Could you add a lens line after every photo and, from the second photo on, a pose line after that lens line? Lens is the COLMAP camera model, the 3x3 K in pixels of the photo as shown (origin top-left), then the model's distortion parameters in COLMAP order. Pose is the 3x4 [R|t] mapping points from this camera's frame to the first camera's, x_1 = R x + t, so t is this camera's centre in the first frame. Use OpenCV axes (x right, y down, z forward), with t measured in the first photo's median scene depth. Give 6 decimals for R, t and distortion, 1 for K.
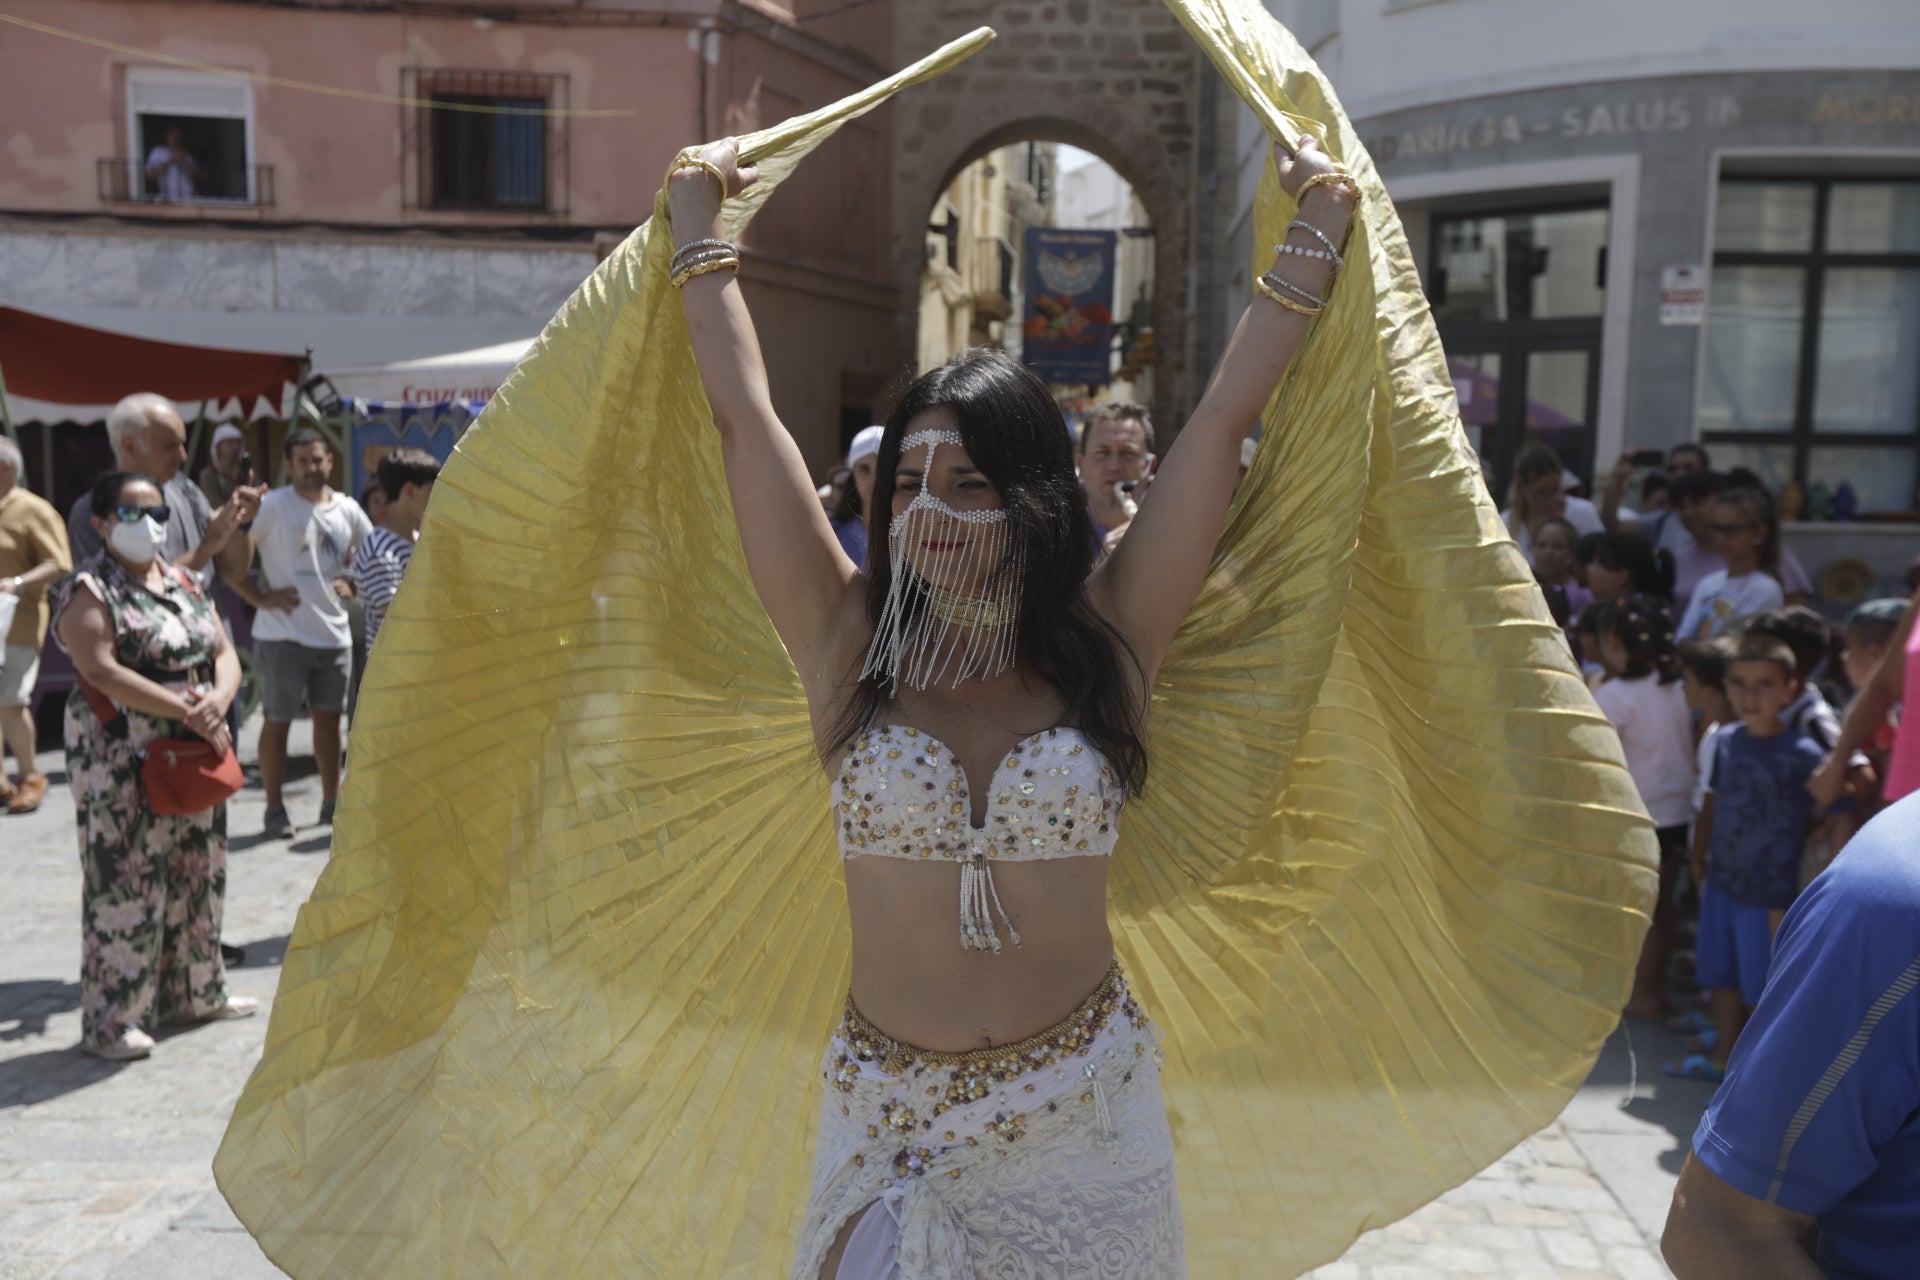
lens RADIAL K [[1672.2, 0, 960.0], [0, 1672.2, 640.0], [0, 0, 1]] dist [0.001995, 0.072134]
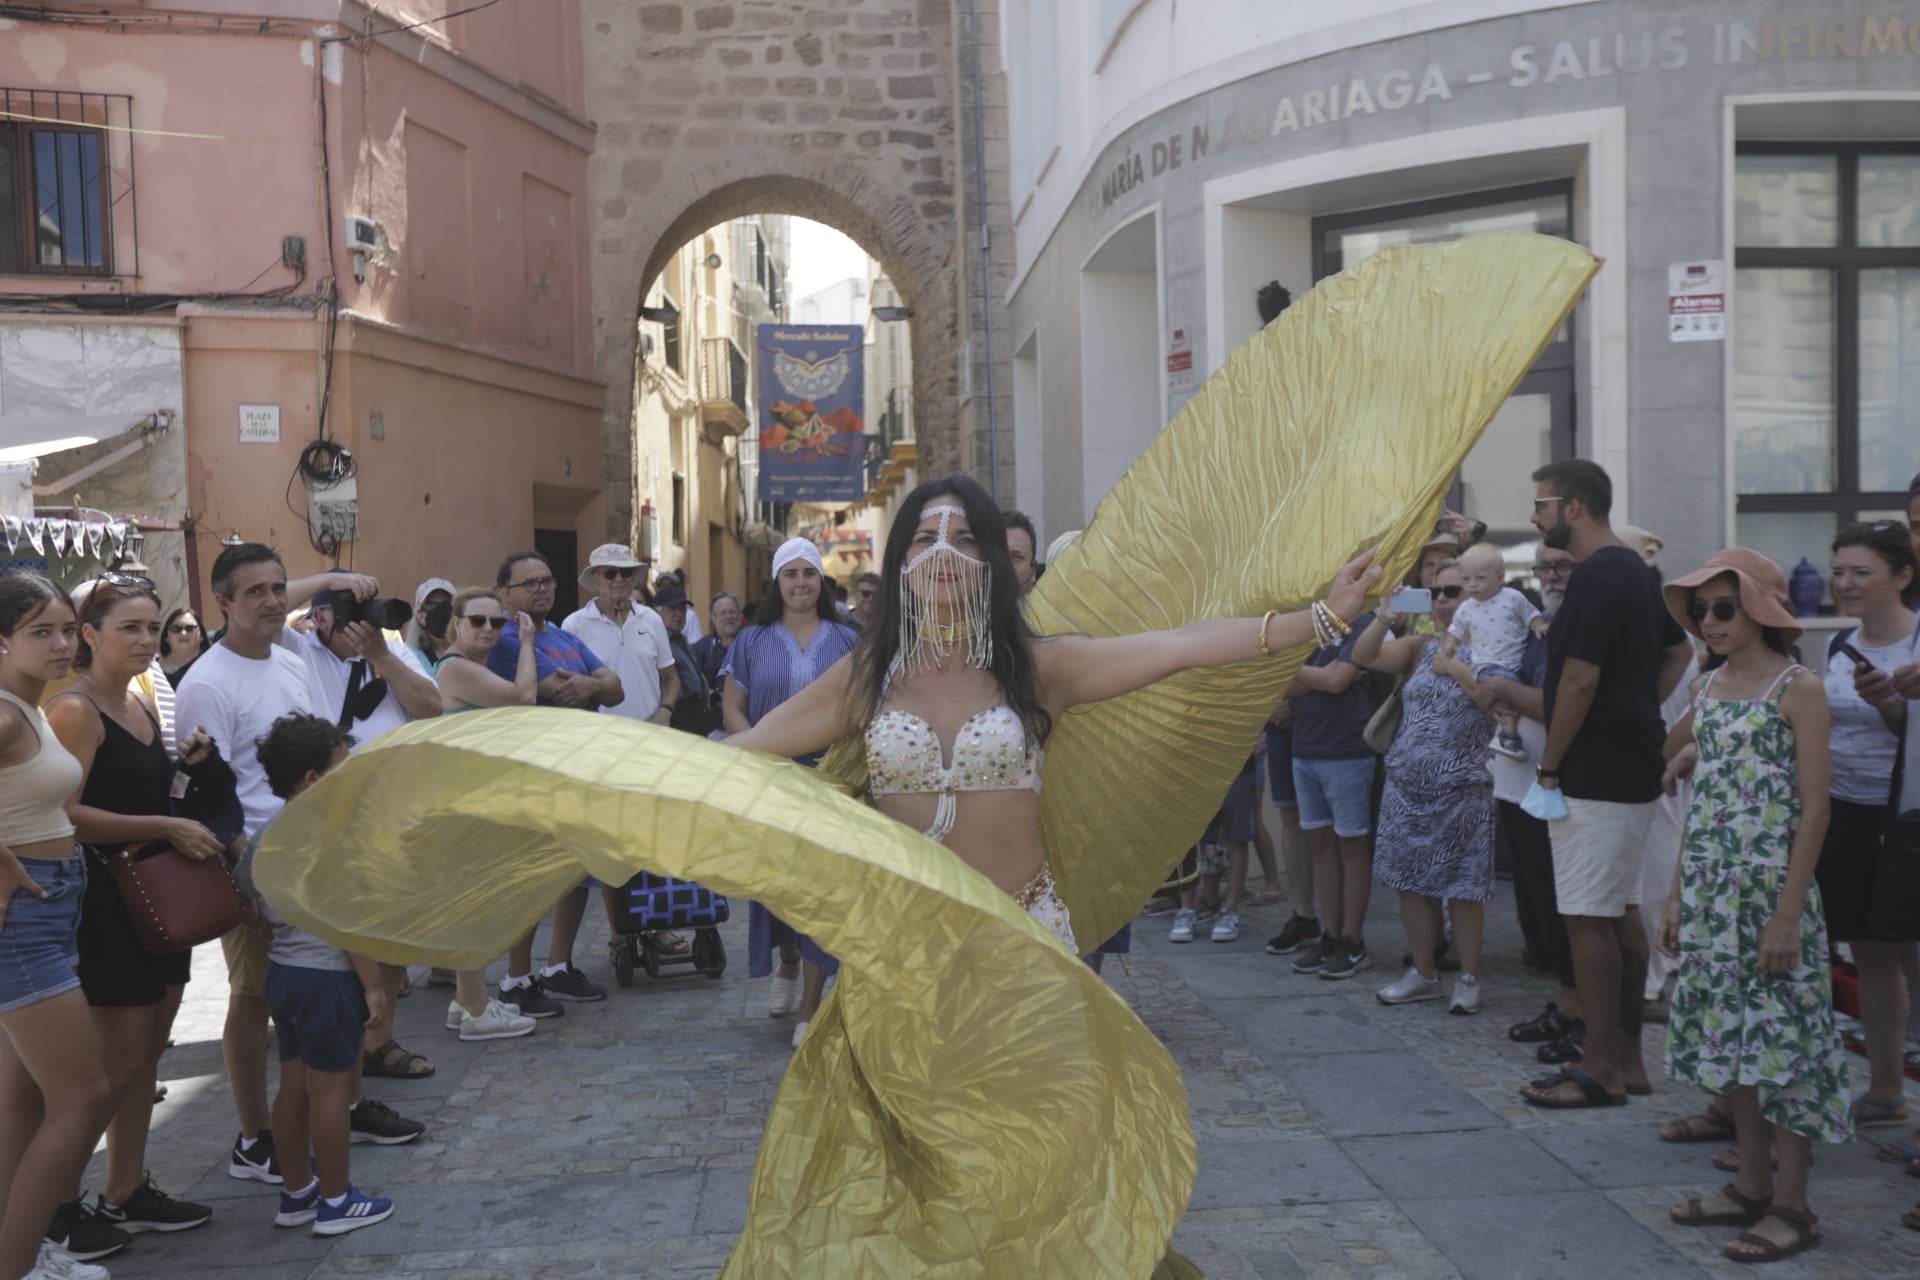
lens RADIAL K [[1672.2, 0, 960.0], [0, 1672.2, 640.0], [0, 0, 1]] dist [0.001995, 0.072134]
pose [[0.987647, -0.043377, 0.150575, 0.006498], [0.055441, 0.995499, -0.076866, -0.013888], [-0.146563, 0.084265, 0.985606, 0.188816]]
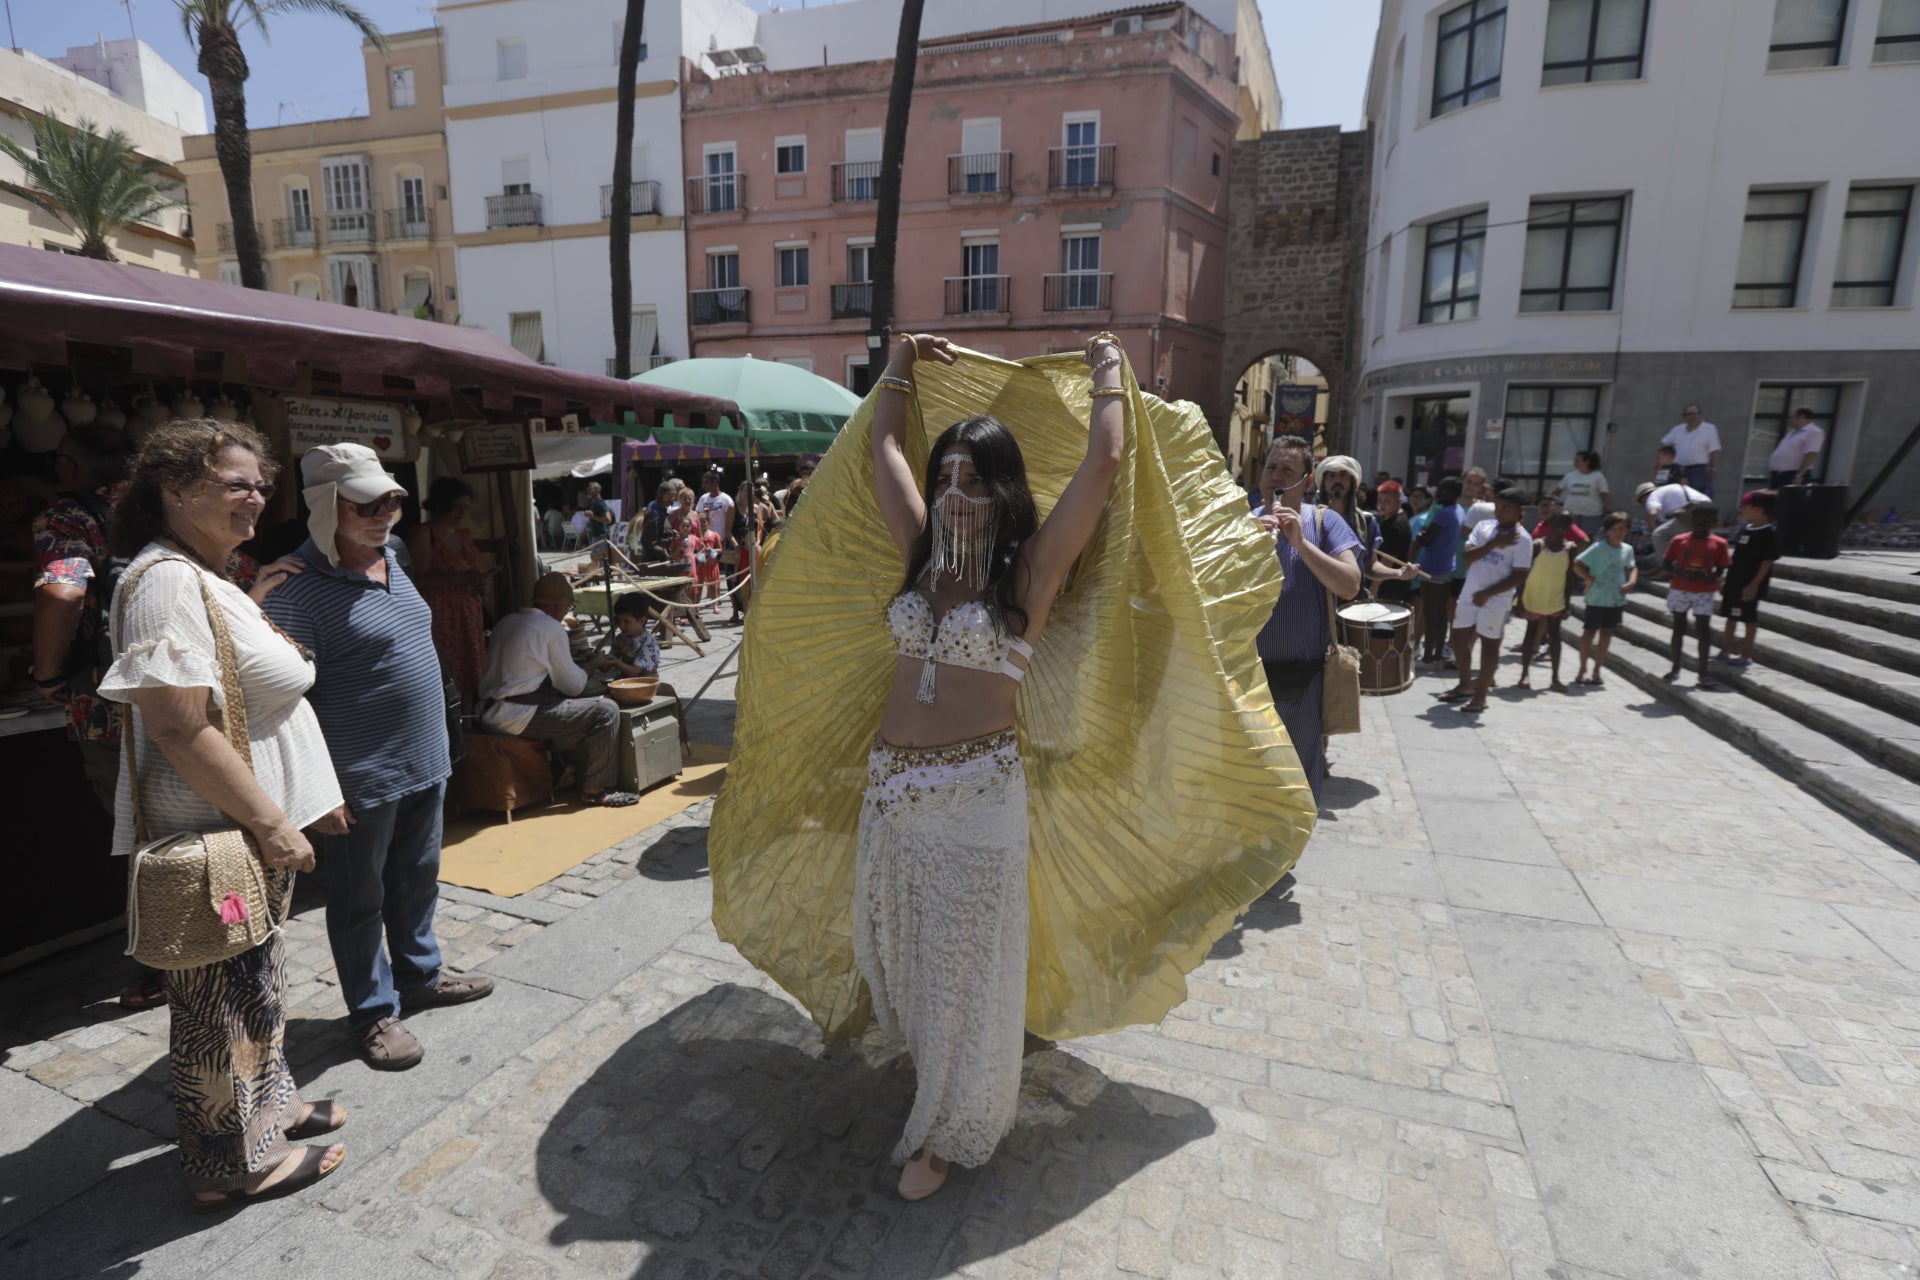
lens RADIAL K [[832.8, 0, 988.5], [0, 832.8, 642.6], [0, 0, 1]] dist [-0.056465, 0.023598]
pose [[0.956088, 0.046174, -0.289418, 0.003757], [-0.022451, 0.996149, 0.084757, 0.037324], [0.292217, -0.074537, 0.953443, -0.354688]]
